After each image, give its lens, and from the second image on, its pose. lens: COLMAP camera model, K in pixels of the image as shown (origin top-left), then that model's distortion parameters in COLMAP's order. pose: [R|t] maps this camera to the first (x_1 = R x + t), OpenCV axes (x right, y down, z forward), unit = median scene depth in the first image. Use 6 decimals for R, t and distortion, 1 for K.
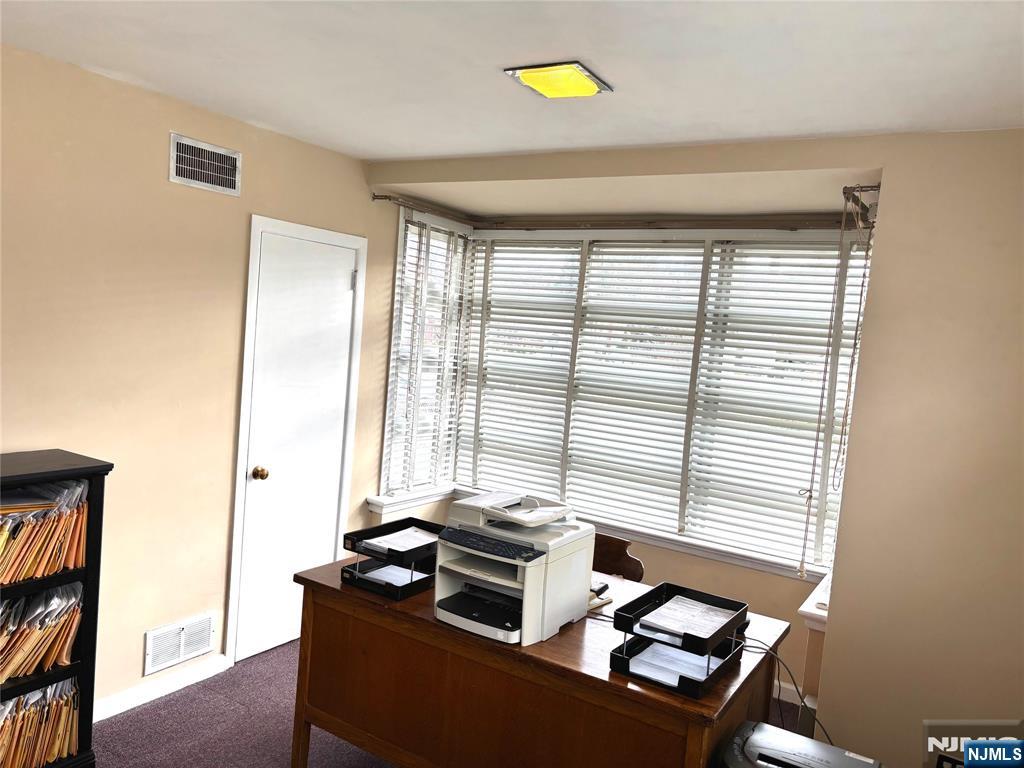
lens RADIAL K [[775.7, 0, 508.8], [0, 775.7, 385.0], [0, 0, 1]] dist [0.045396, -0.020406]
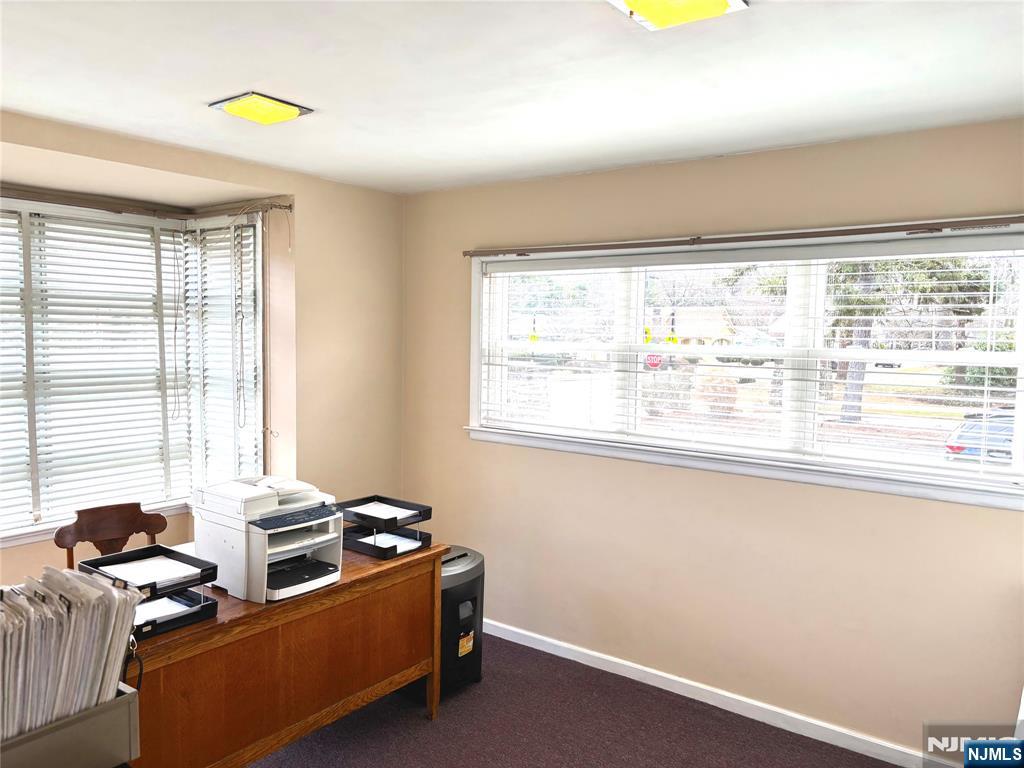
lens RADIAL K [[775.7, 0, 508.7], [0, 775.7, 383.8], [0, 0, 1]] dist [0.045396, -0.020406]
pose [[0.089834, -0.158235, 0.983306, -0.720657], [0.064321, 0.986159, 0.152818, -0.096594], [-0.993878, 0.049519, 0.098769, 0.364897]]
